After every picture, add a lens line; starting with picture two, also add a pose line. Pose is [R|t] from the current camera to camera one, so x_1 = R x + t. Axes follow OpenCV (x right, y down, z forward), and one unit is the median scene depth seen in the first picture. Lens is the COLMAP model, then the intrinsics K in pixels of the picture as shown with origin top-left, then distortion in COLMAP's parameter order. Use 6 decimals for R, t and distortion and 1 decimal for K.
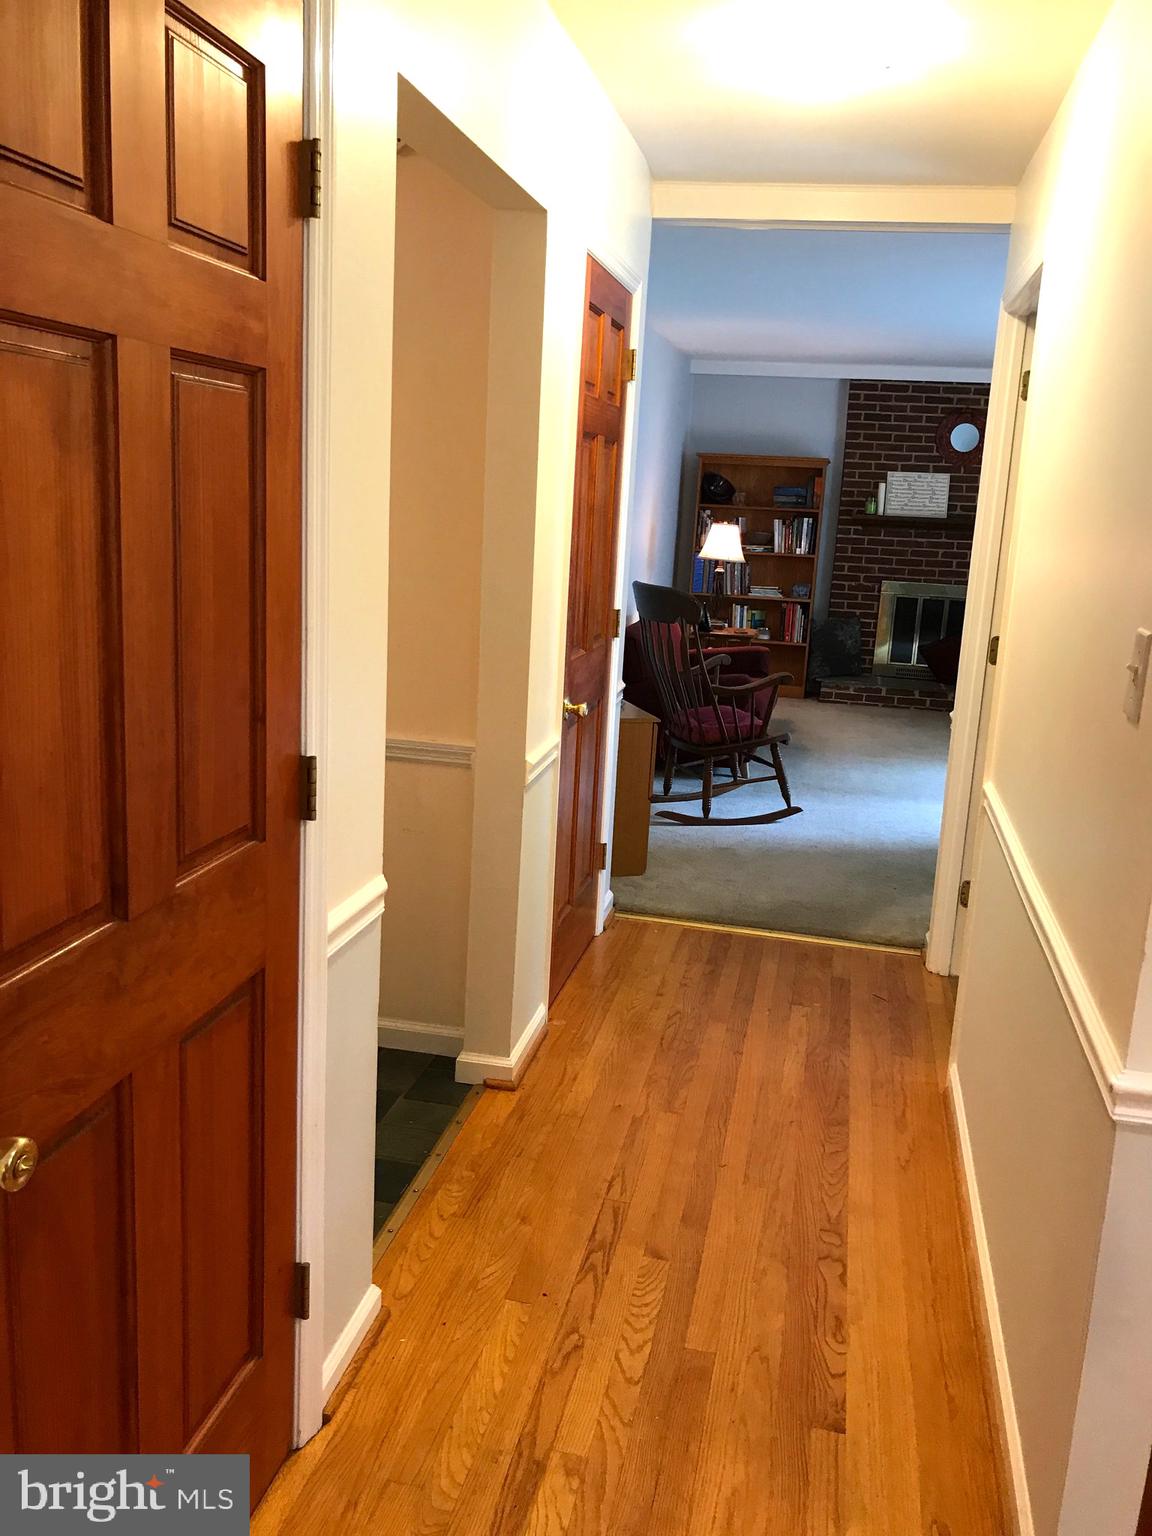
lens RADIAL K [[1277.1, 0, 576.2], [0, 1277.1, 767.9], [0, 0, 1]] dist [-0.001855, -0.000277]
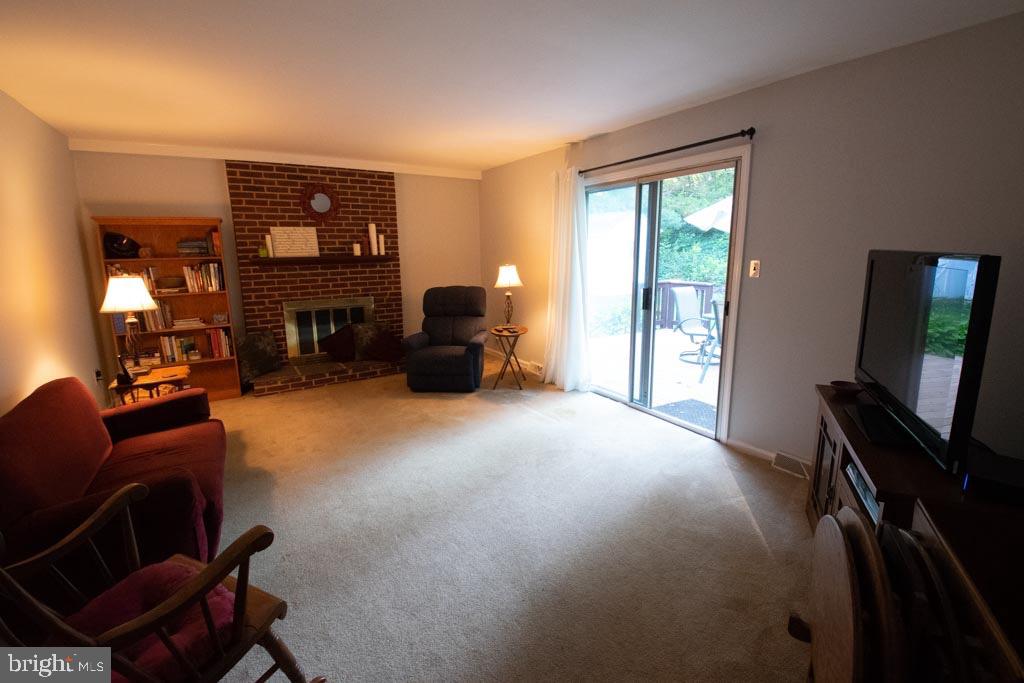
lens RADIAL K [[456.5, 0, 515.5], [0, 456.5, 339.1], [0, 0, 1]] dist [-0.004879, -0.000354]
pose [[0.712282, -0.191034, 0.675396, 0.070931], [0.196105, 0.978093, 0.069836, -0.090610], [-0.673941, 0.082705, 0.734141, 0.448682]]
